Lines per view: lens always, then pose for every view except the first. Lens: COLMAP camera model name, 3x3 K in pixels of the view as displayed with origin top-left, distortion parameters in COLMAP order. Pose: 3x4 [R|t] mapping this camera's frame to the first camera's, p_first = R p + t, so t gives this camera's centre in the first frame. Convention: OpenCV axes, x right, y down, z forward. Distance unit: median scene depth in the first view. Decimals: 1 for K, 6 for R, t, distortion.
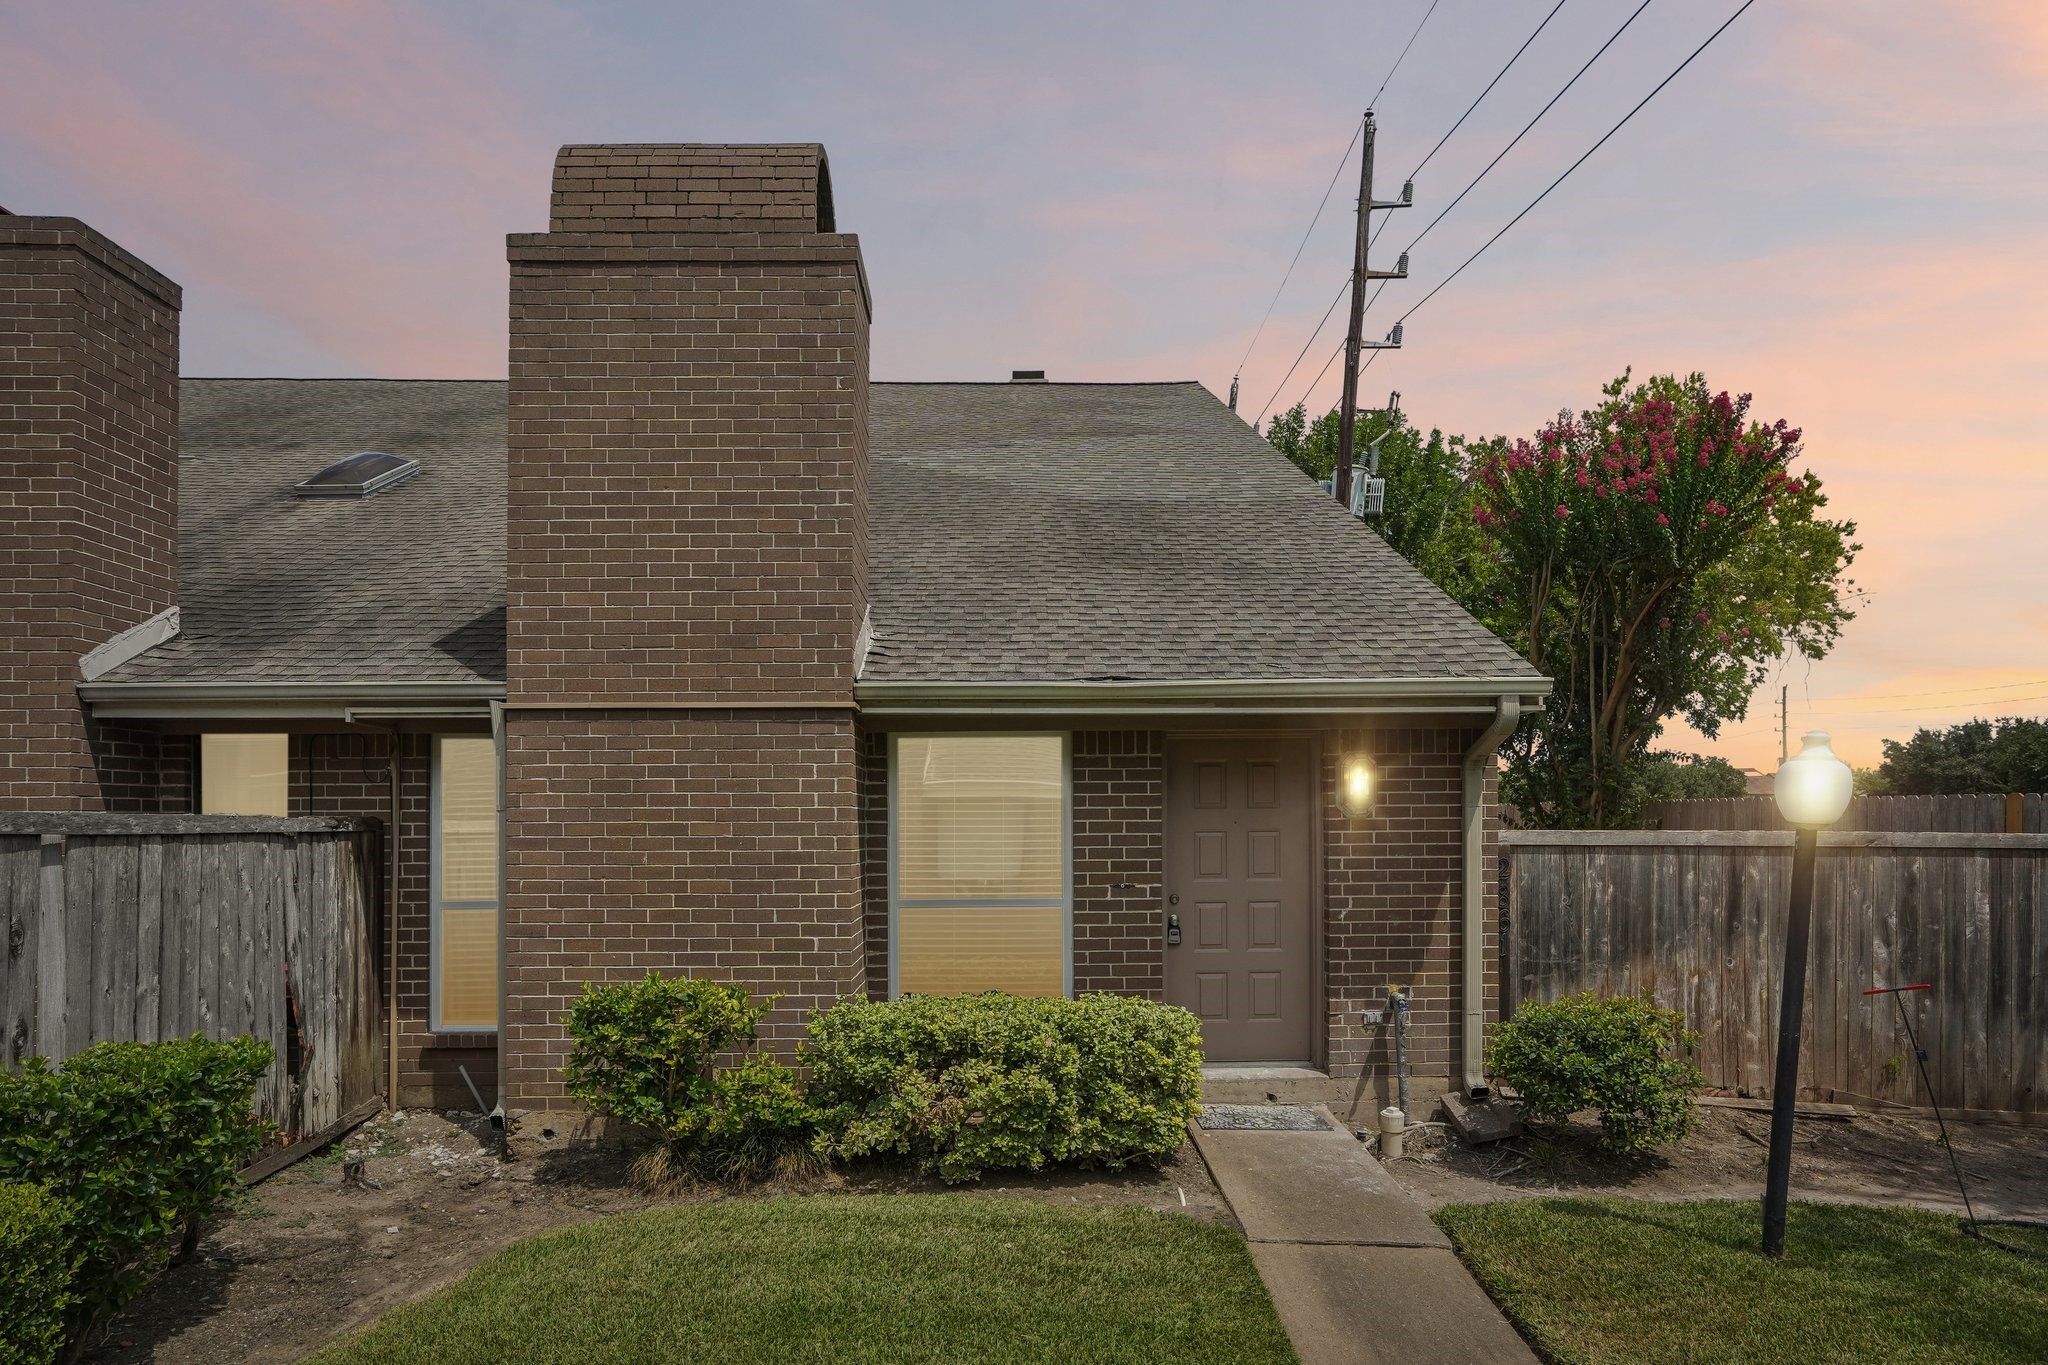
lens RADIAL K [[1249.1, 0, 1024.0], [0, 1249.1, 682.5], [0, 0, 1]] dist [-0.020001, 0.026413]
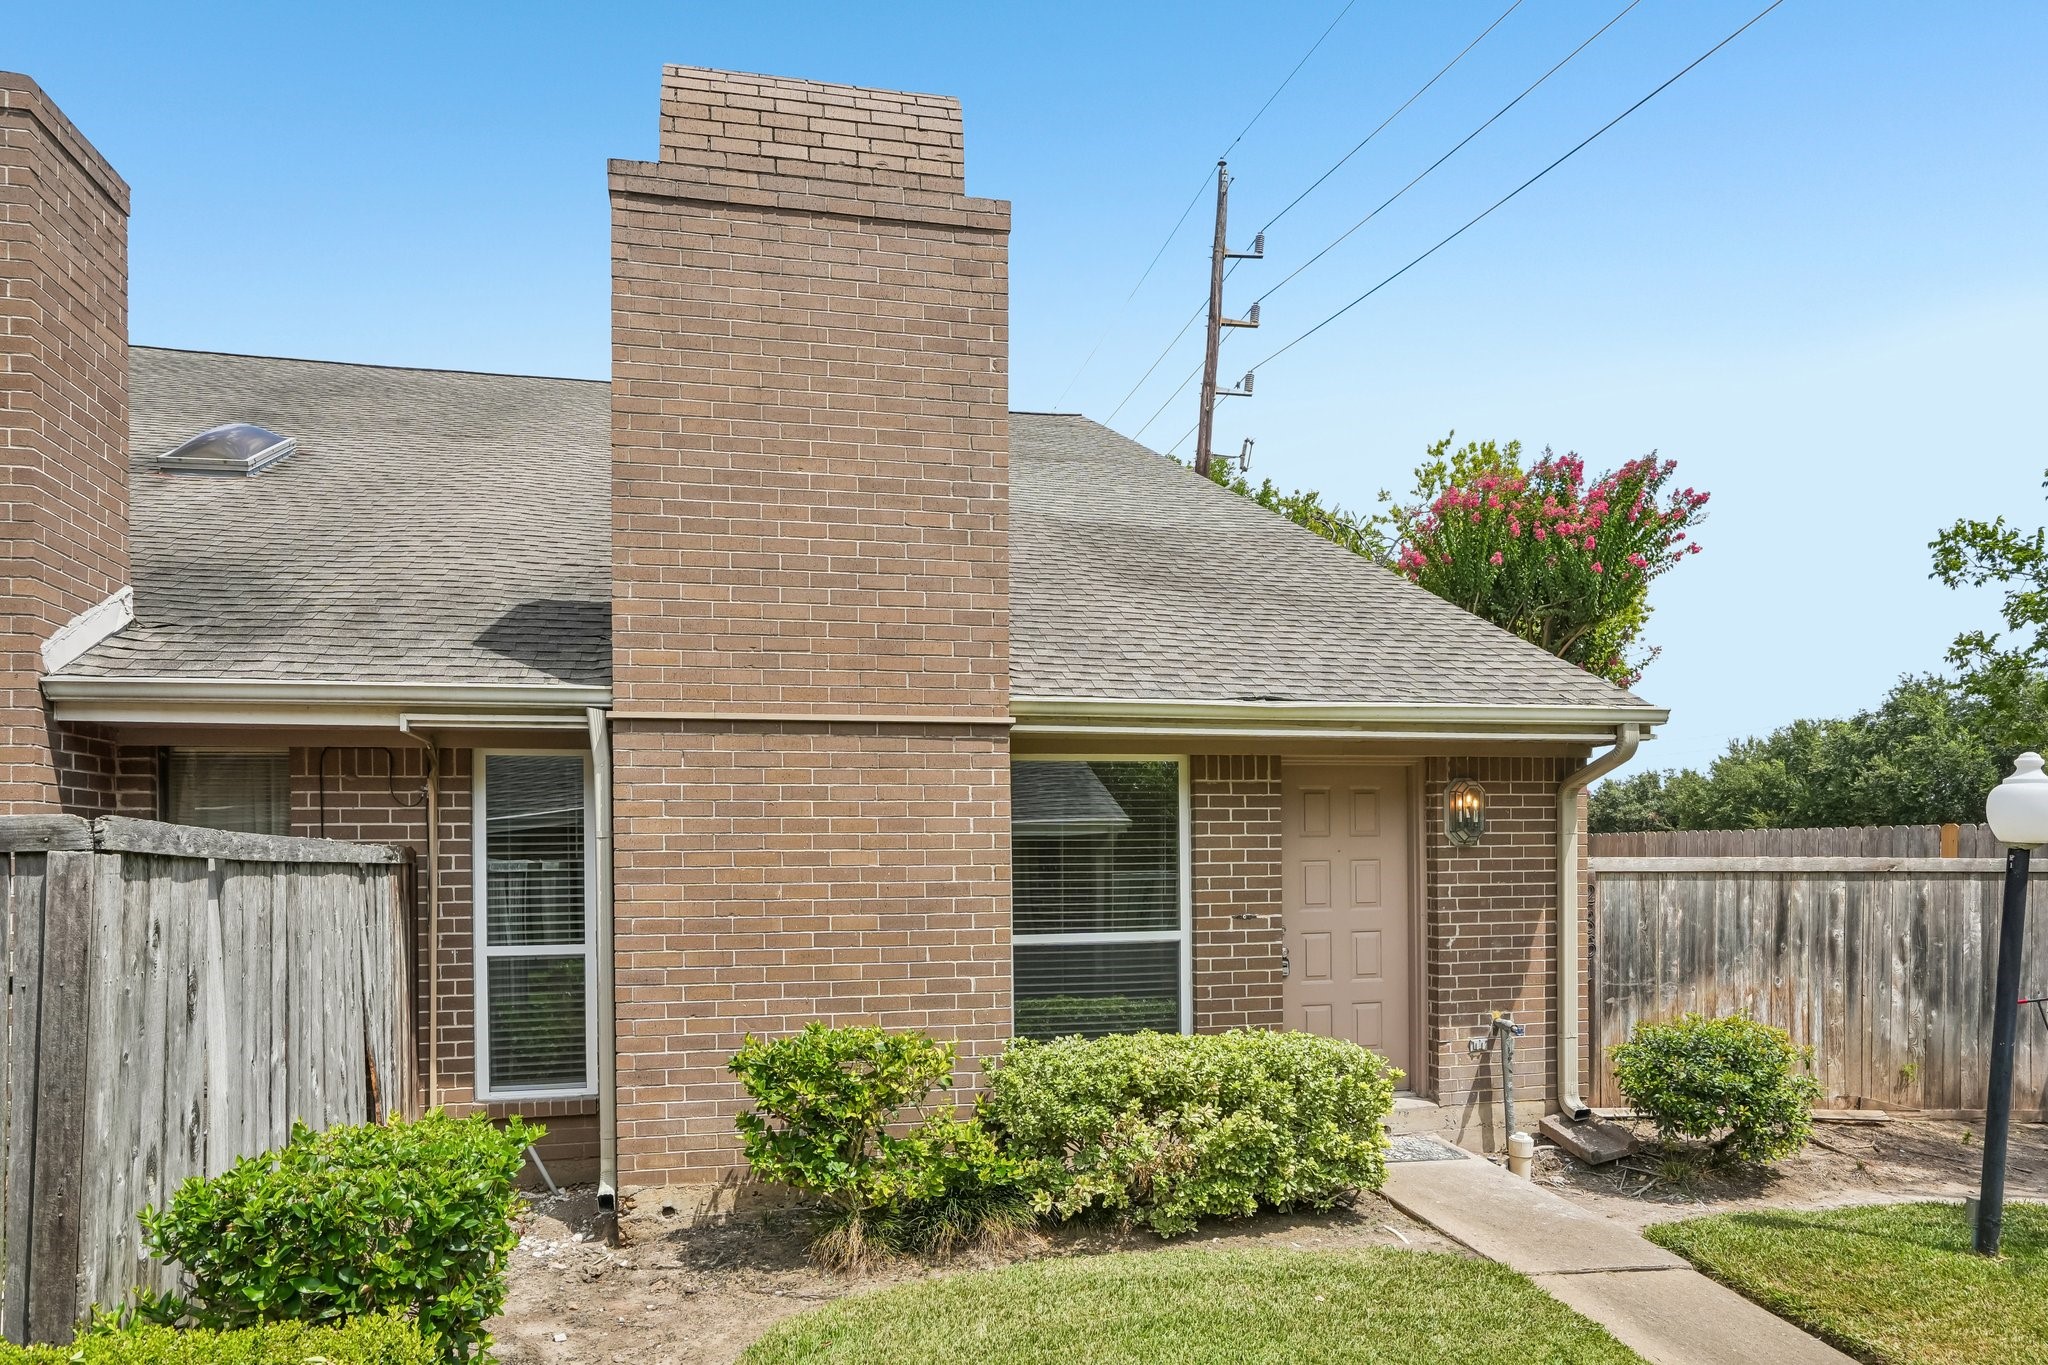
lens RADIAL K [[1242.6, 0, 930.1], [0, 1242.6, 752.4], [0, 0, 1]] dist [-0.021955, 0.027418]
pose [[0.978959, 0.013329, 0.203623, -0.357840], [-0.016784, 0.999743, 0.015252, 0.026551], [-0.203368, -0.018348, 0.978931, 0.120465]]
